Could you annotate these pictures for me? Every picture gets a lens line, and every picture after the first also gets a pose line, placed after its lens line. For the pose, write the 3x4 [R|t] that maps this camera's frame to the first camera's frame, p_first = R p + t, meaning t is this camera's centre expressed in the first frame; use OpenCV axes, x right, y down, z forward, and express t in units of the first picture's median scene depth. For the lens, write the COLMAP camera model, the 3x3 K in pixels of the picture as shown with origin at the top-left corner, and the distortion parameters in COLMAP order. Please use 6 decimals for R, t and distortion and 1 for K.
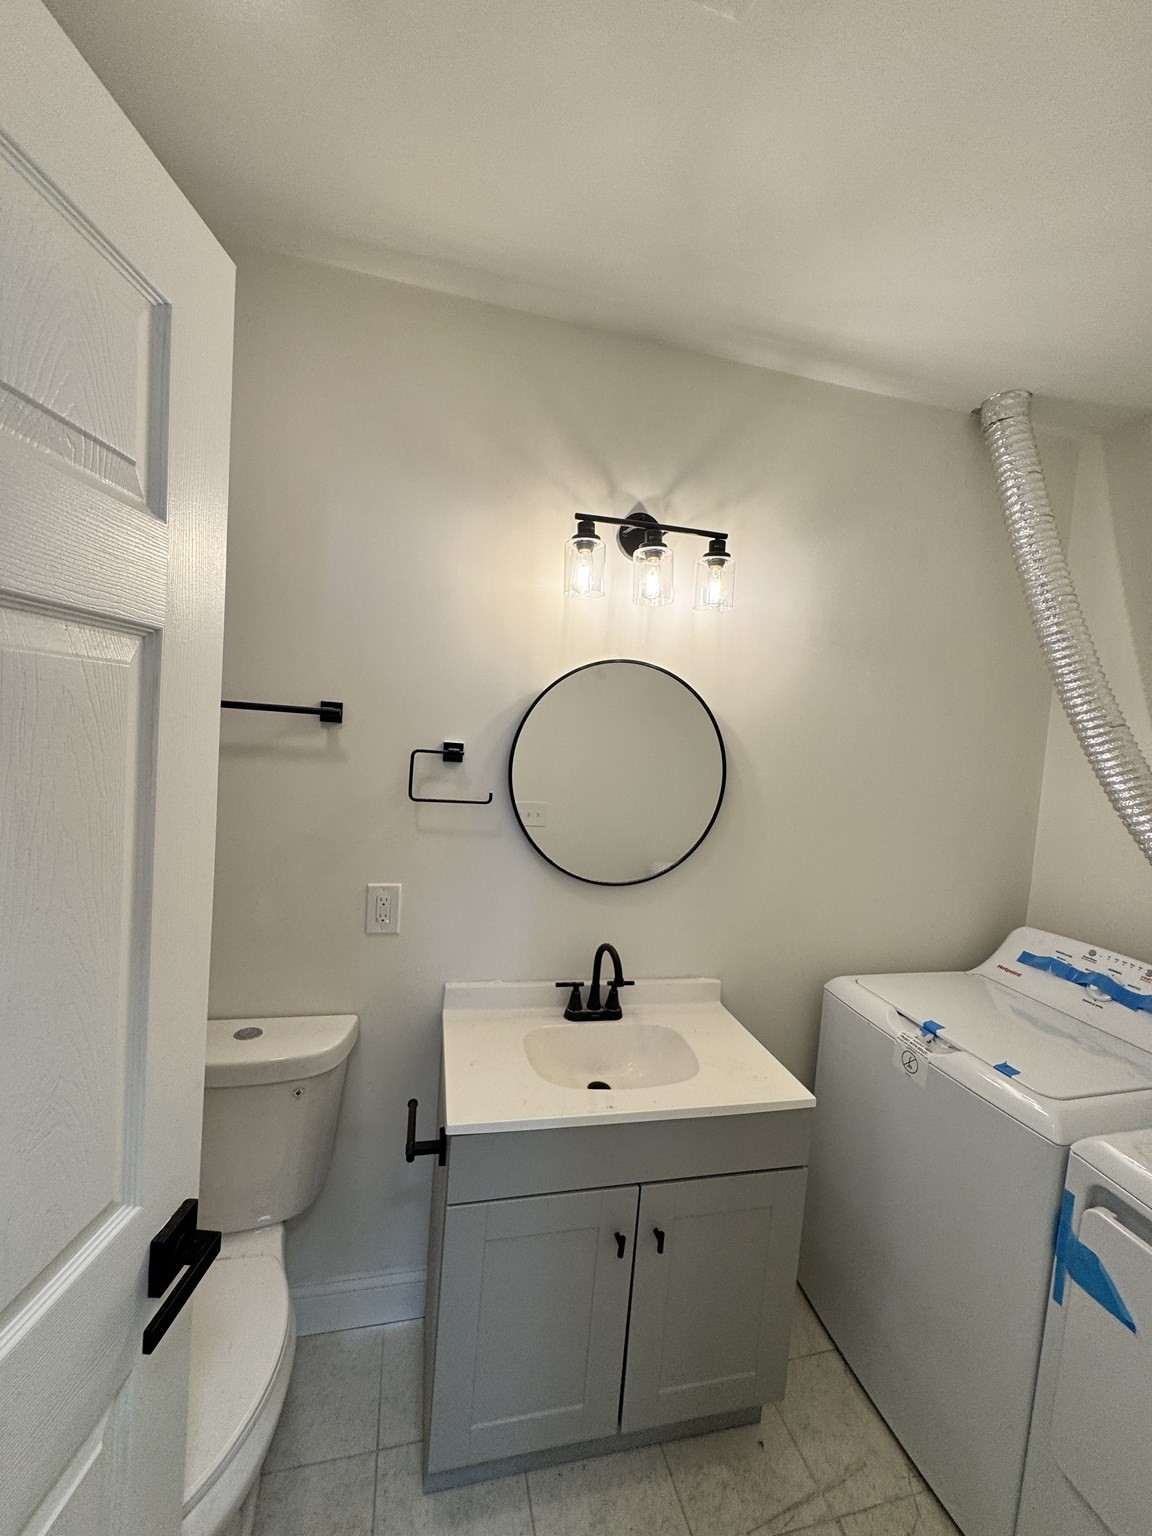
lens RADIAL K [[614.4, 0, 574.5], [0, 614.4, 777.2], [0, 0, 1]] dist [0.000559, -0.000473]
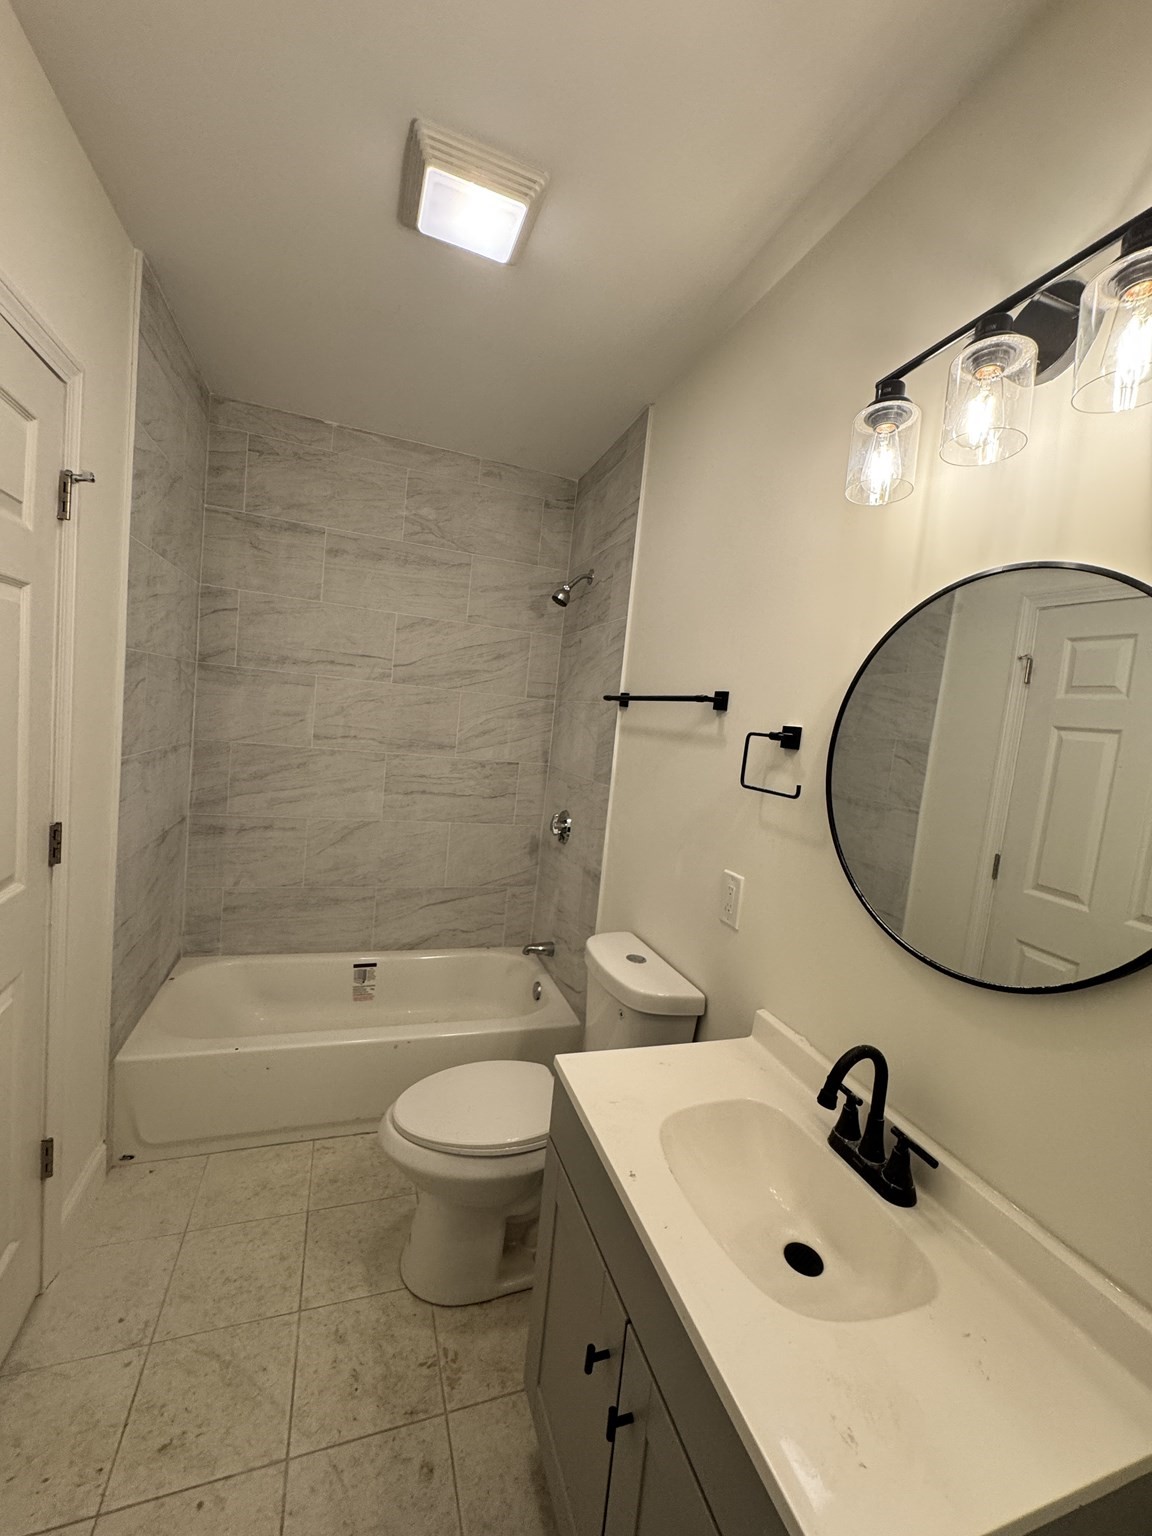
lens RADIAL K [[614.4, 0, 576.2], [0, 614.4, 763.5], [0, 0, 1]] dist [0.000559, -0.000473]
pose [[0.113464, 0.014798, -0.993432, 0.623413], [-0.150009, 0.988682, -0.002406, 0.042213], [0.982152, 0.149296, 0.114400, 0.620103]]
